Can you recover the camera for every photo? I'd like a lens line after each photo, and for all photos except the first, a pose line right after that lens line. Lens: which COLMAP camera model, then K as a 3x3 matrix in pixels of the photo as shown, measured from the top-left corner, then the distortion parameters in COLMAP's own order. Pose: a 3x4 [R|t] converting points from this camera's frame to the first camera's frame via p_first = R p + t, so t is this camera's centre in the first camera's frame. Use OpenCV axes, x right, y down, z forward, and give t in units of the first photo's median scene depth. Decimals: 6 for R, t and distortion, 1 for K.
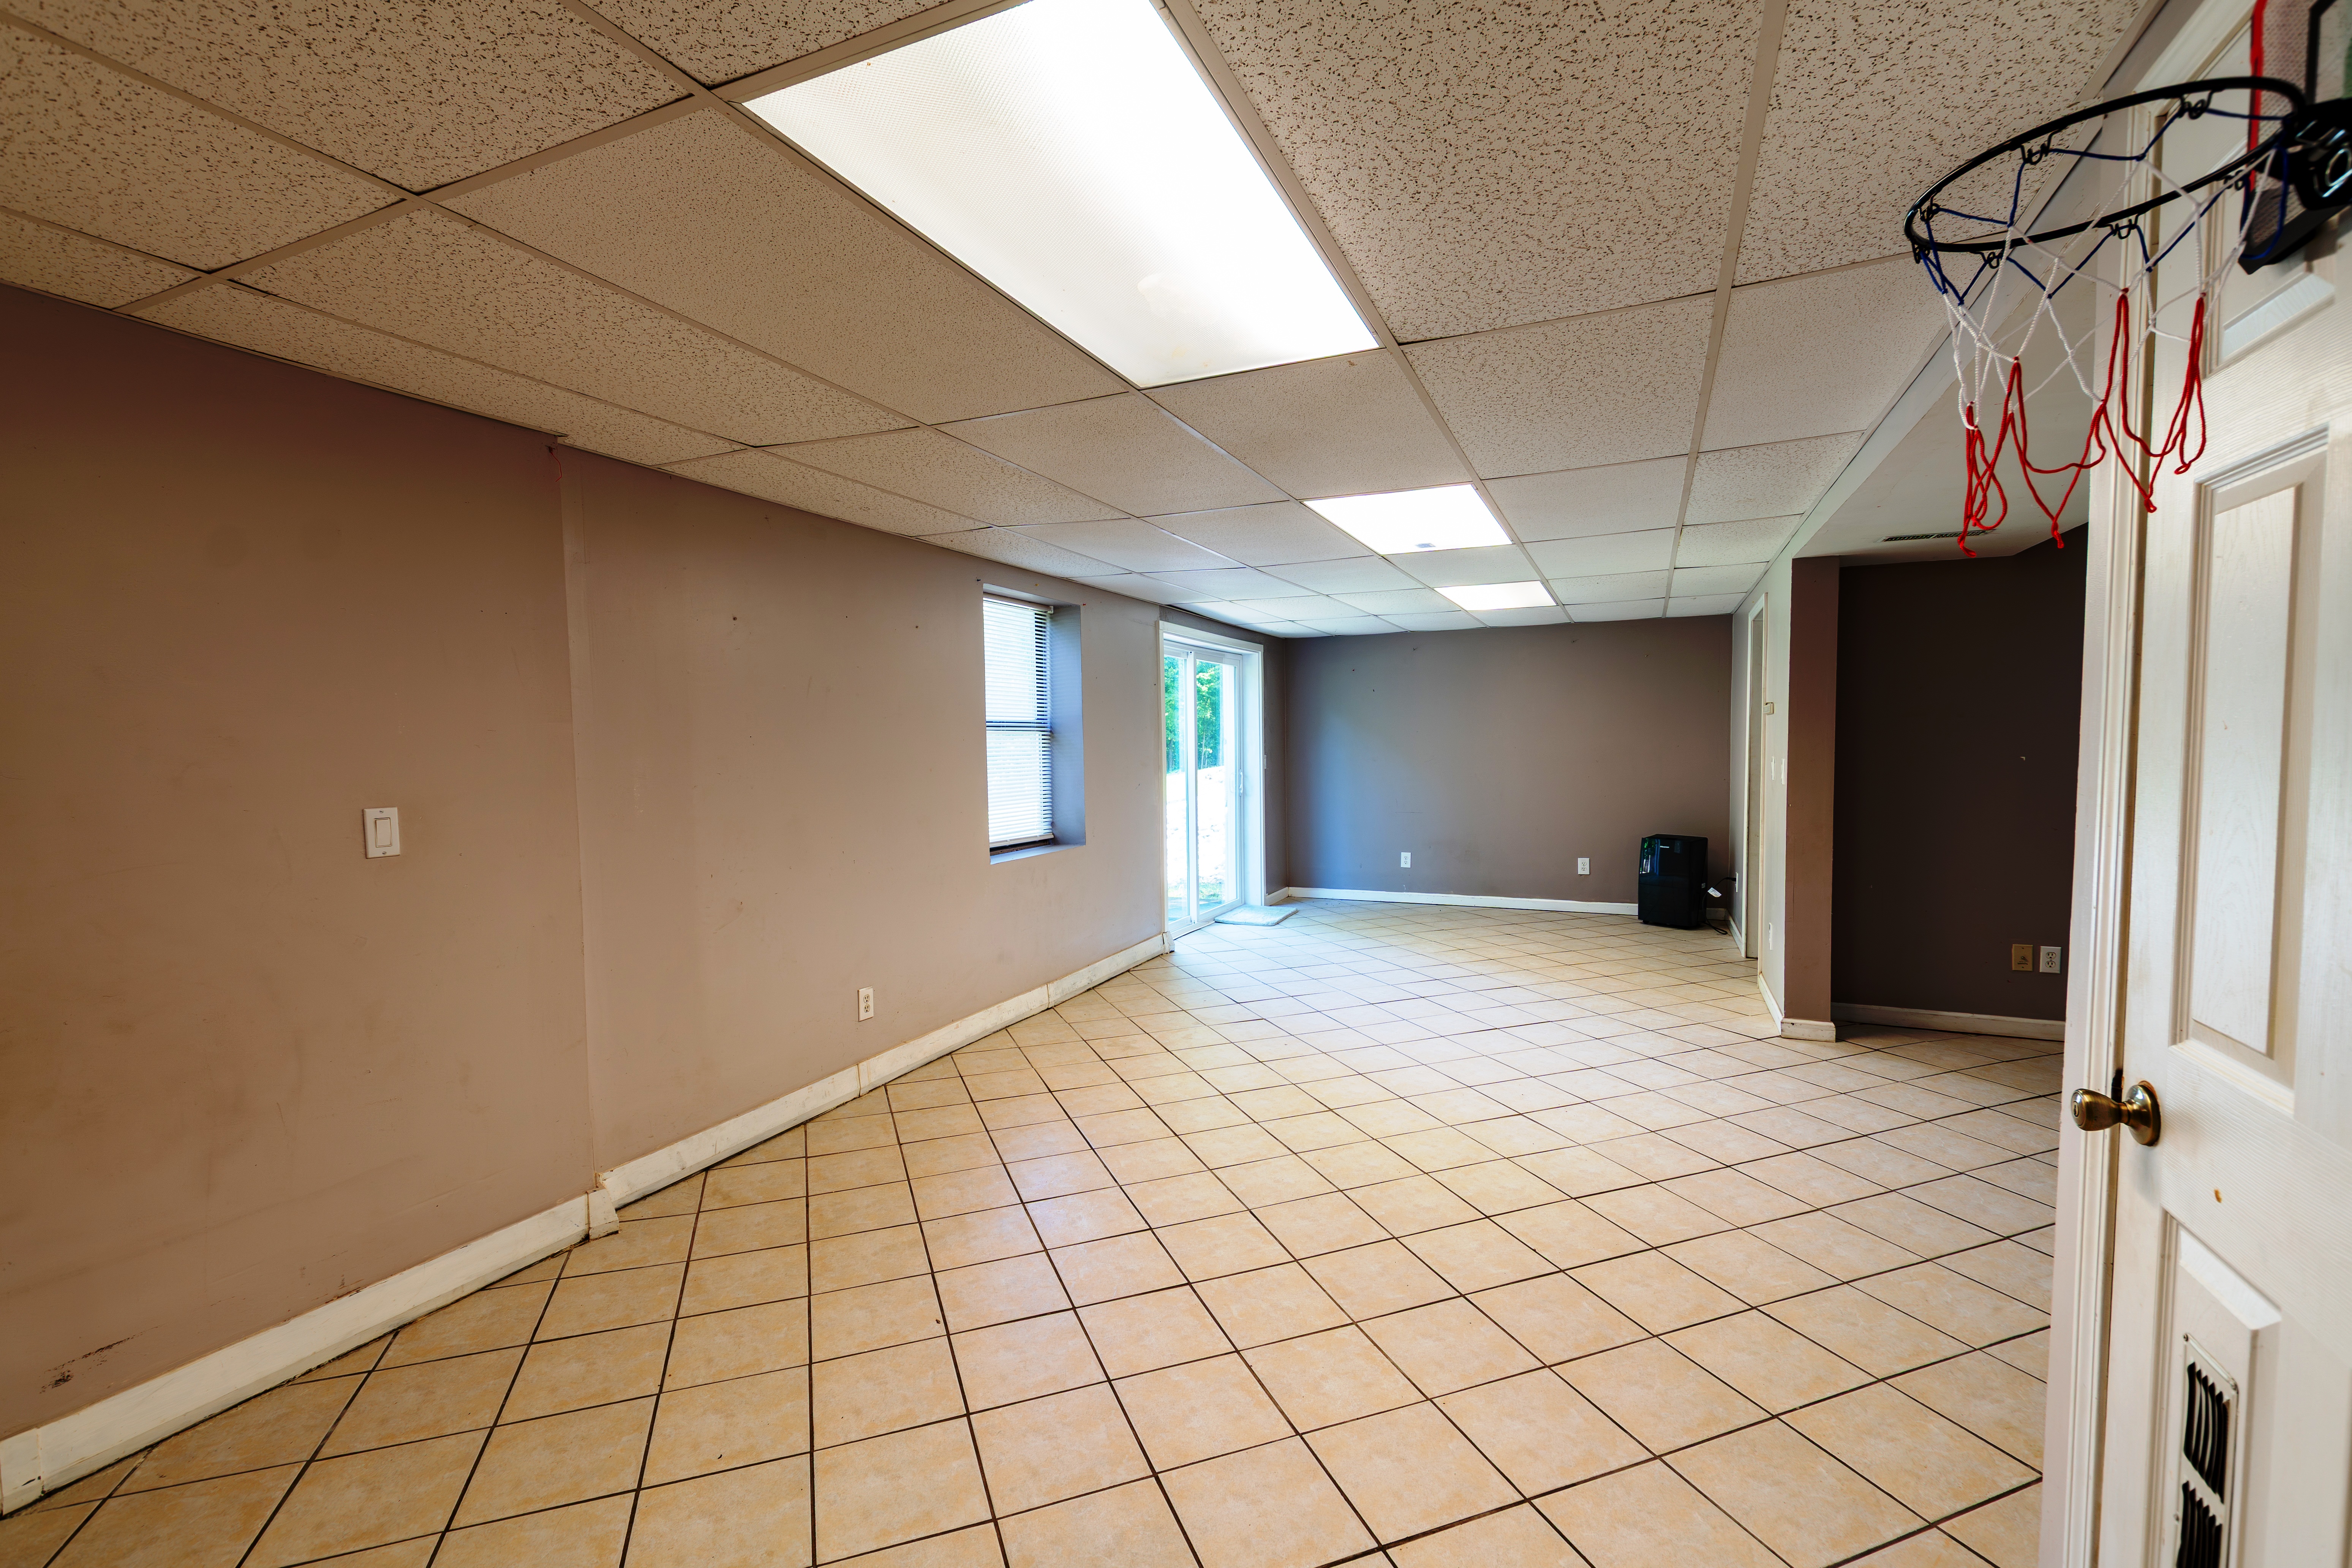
lens RADIAL K [[1044.2, 0, 1148.3], [0, 1044.2, 761.6], [0, 0, 1]] dist [0.004035, 0.000227]
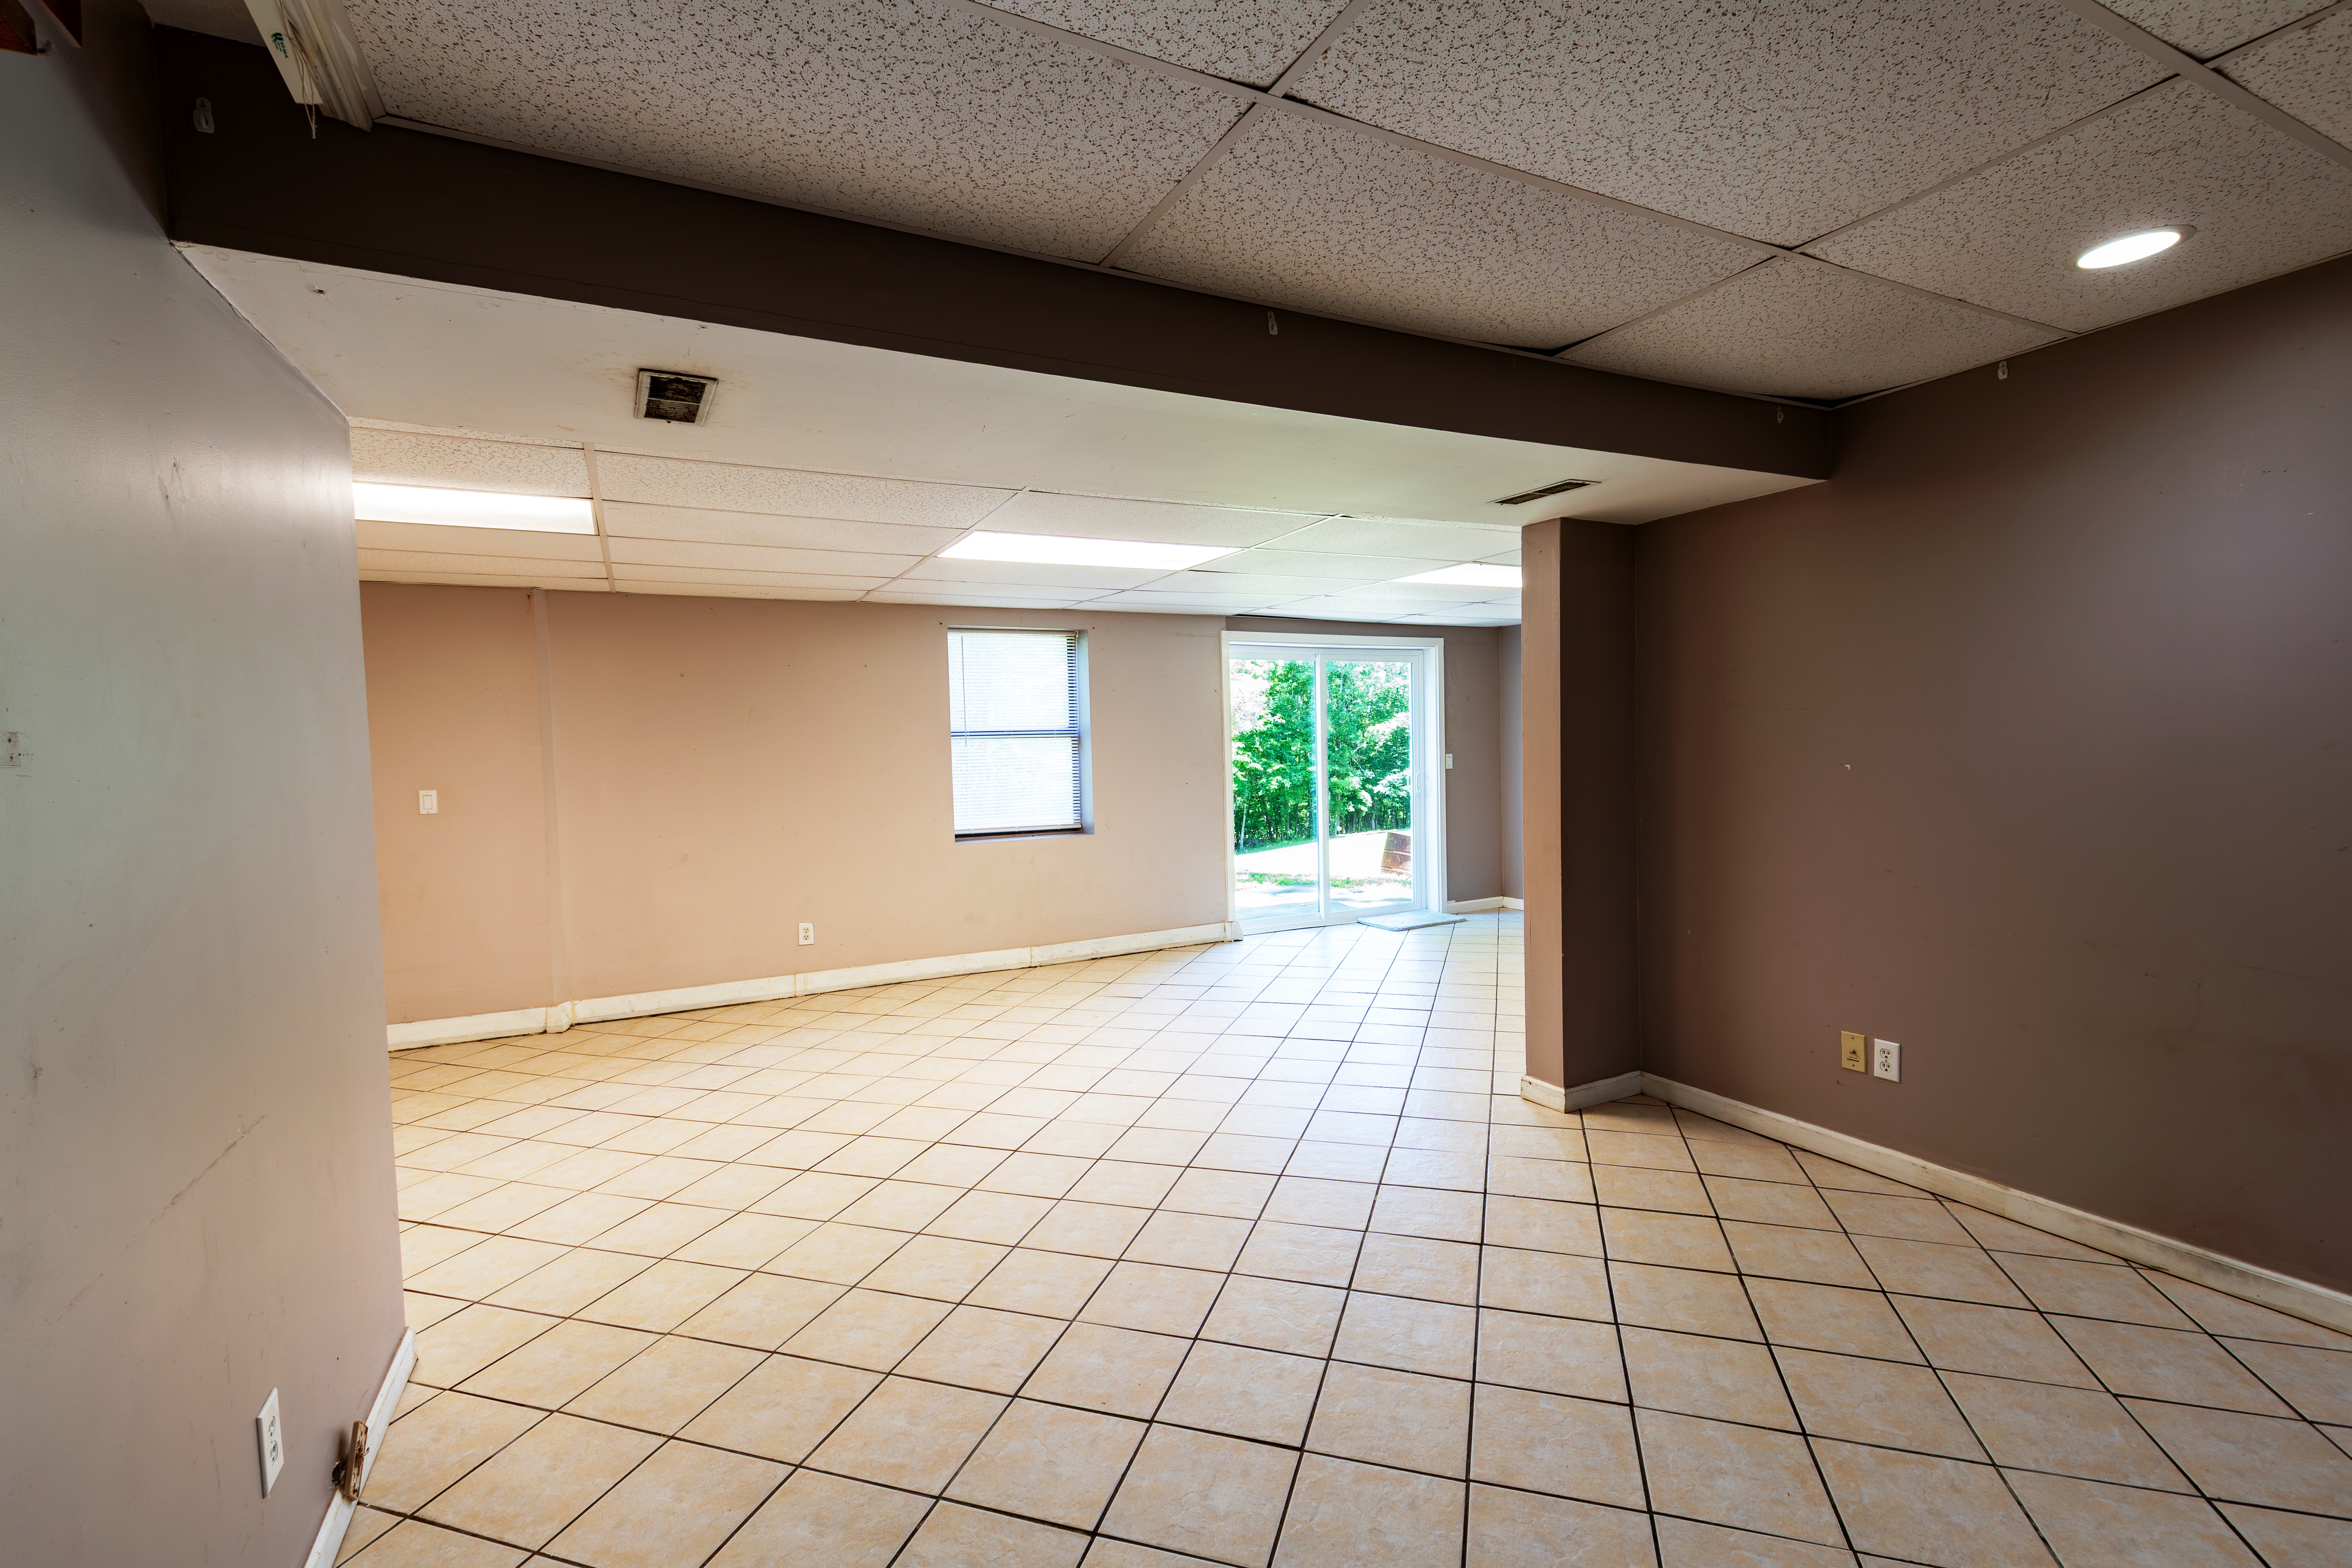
lens RADIAL K [[1044.2, 0, 1148.3], [0, 1044.2, 761.6], [0, 0, 1]] dist [0.004035, 0.000227]
pose [[0.782488, 0.003553, -0.622656, 0.904695], [0.001381, 0.999971, 0.007441, -0.013288], [0.622665, -0.006683, 0.782460, 0.157337]]
